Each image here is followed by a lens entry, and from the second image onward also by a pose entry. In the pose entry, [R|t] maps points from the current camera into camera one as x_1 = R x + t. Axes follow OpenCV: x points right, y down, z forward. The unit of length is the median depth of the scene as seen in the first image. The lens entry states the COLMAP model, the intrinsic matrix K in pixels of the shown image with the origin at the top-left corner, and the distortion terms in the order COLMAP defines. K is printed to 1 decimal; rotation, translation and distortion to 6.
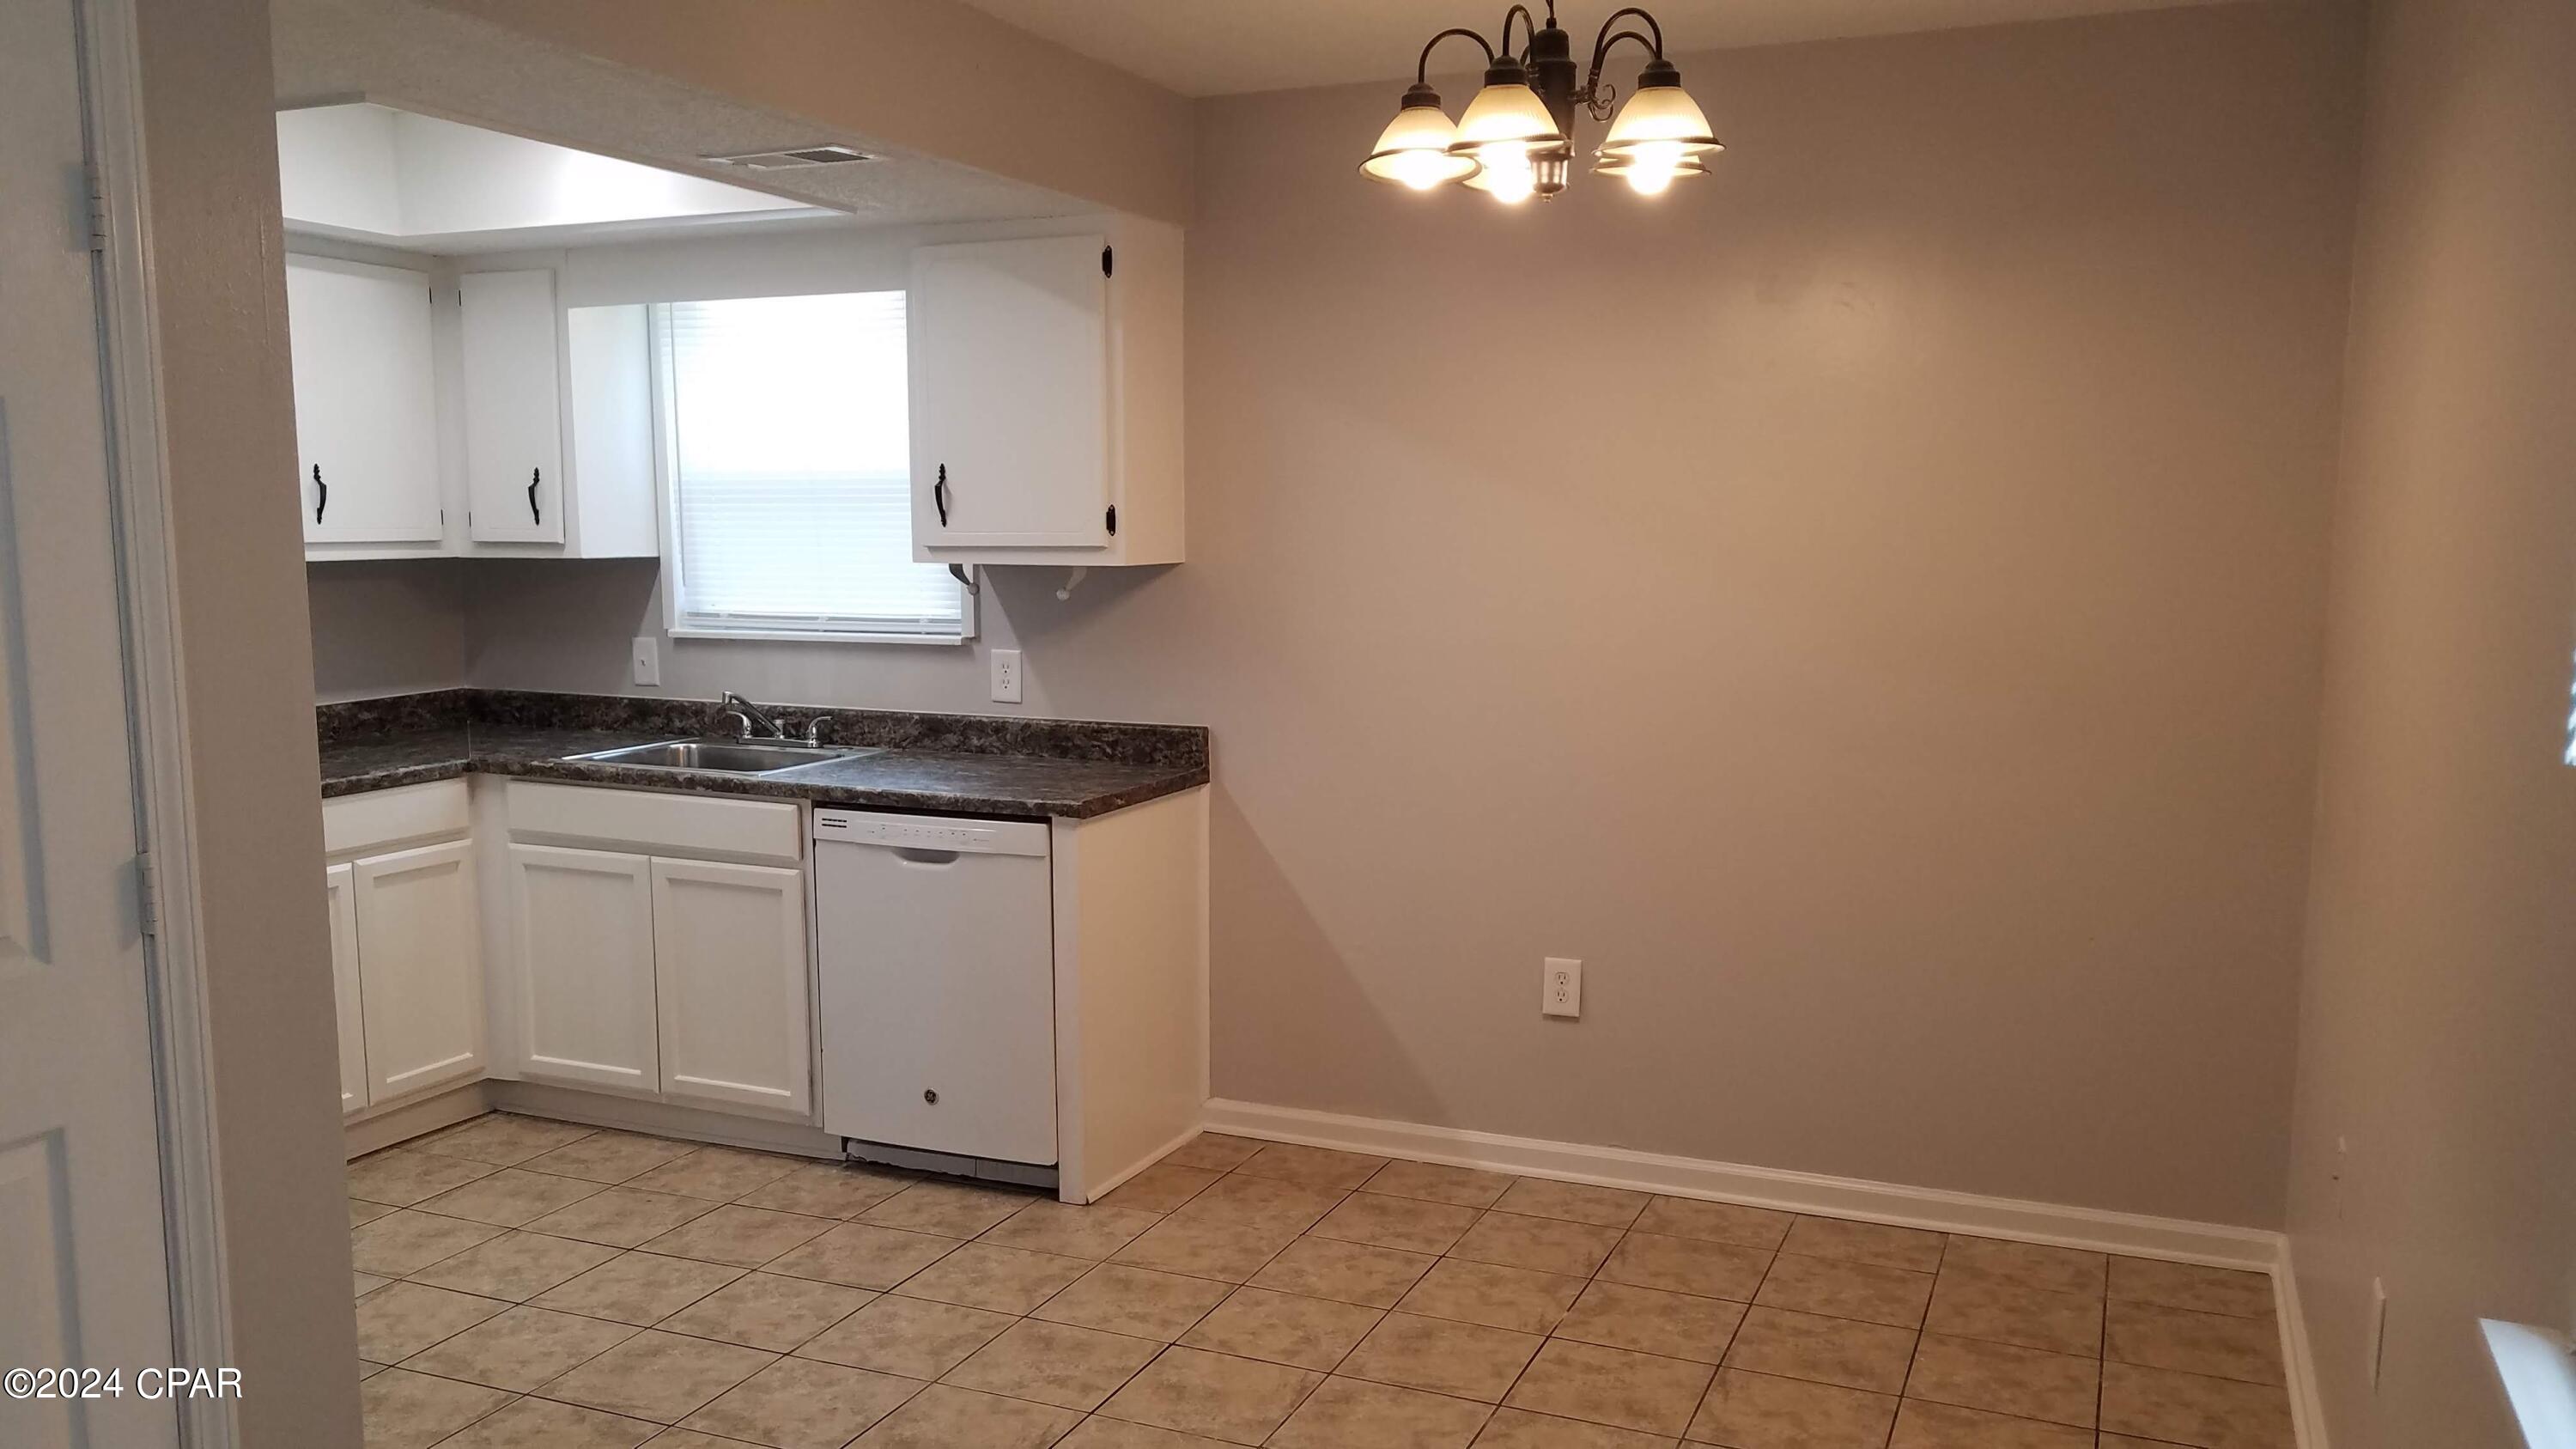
lens RADIAL K [[1987.7, 0, 1295.2], [0, 1987.7, 751.6], [0, 0, 1]] dist [-0.013060, -0.003646]
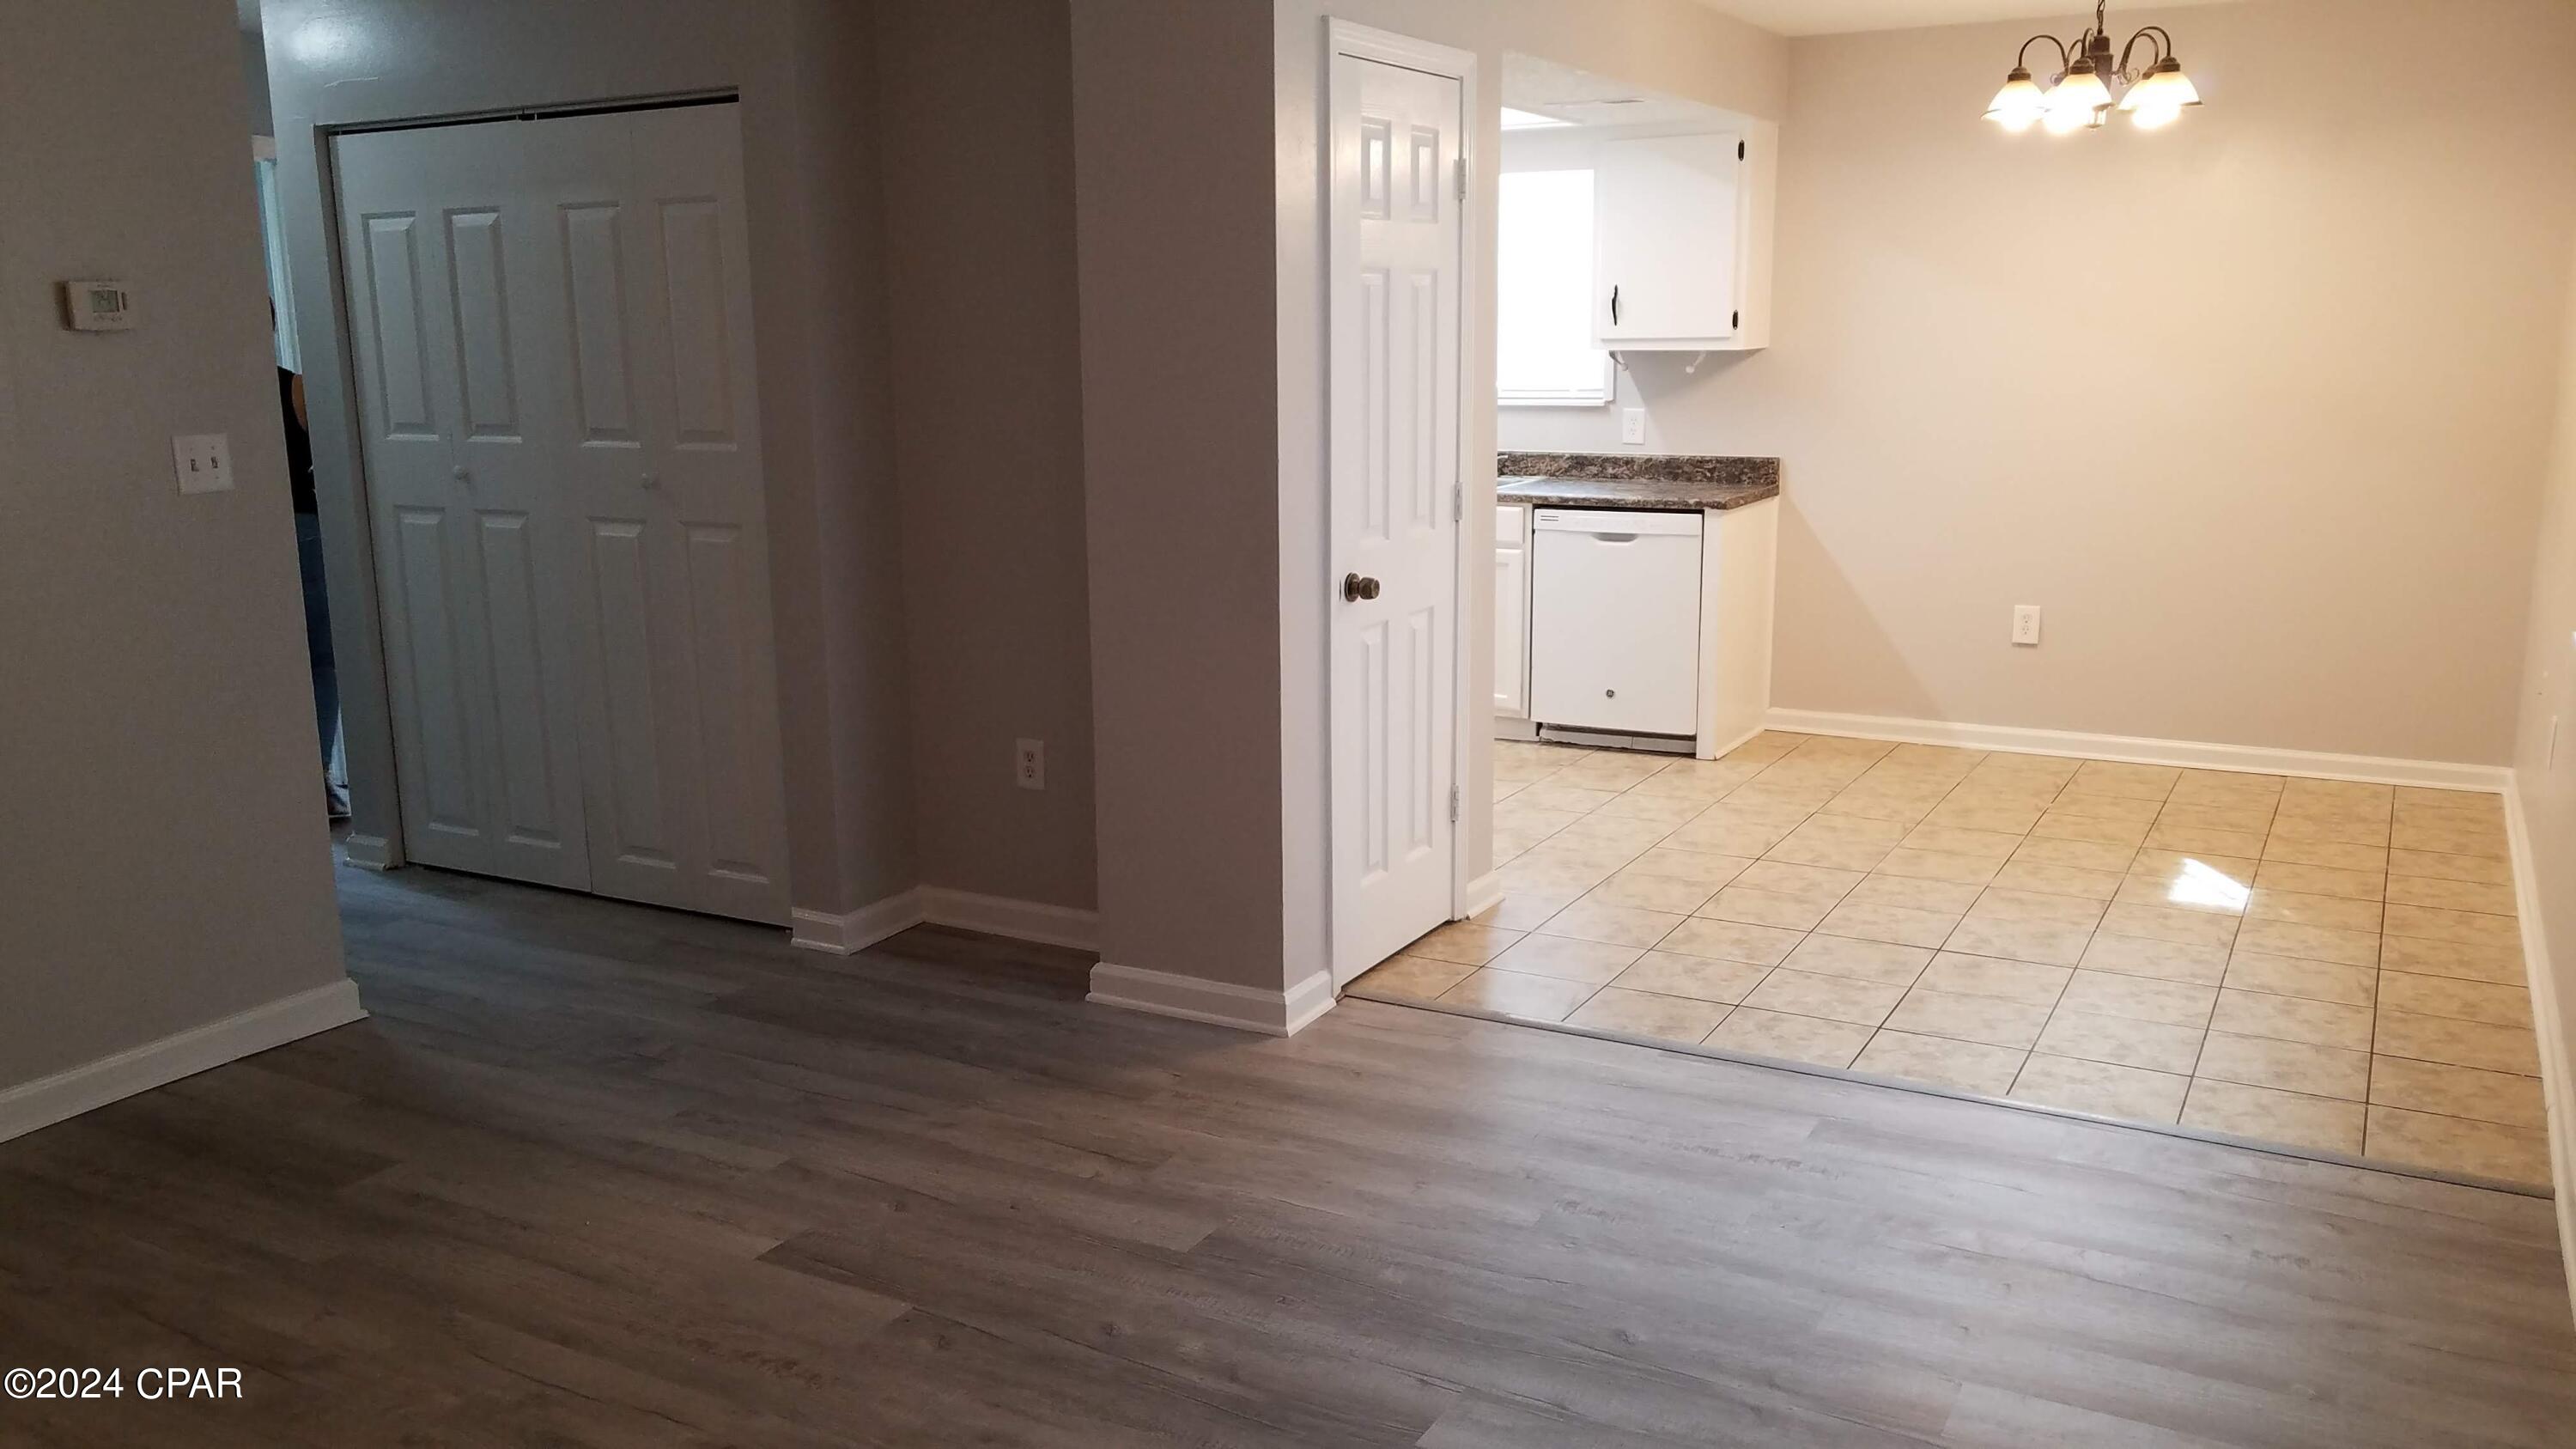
lens RADIAL K [[1987.7, 0, 1312.5], [0, 1987.7, 712.9], [0, 0, 1]] dist [-0.013060, -0.003646]
pose [[0.994703, 0.006860, -0.102565, -0.256536], [0.001248, 0.996891, 0.078780, 0.065242], [0.102786, -0.078491, 0.991602, -0.581226]]
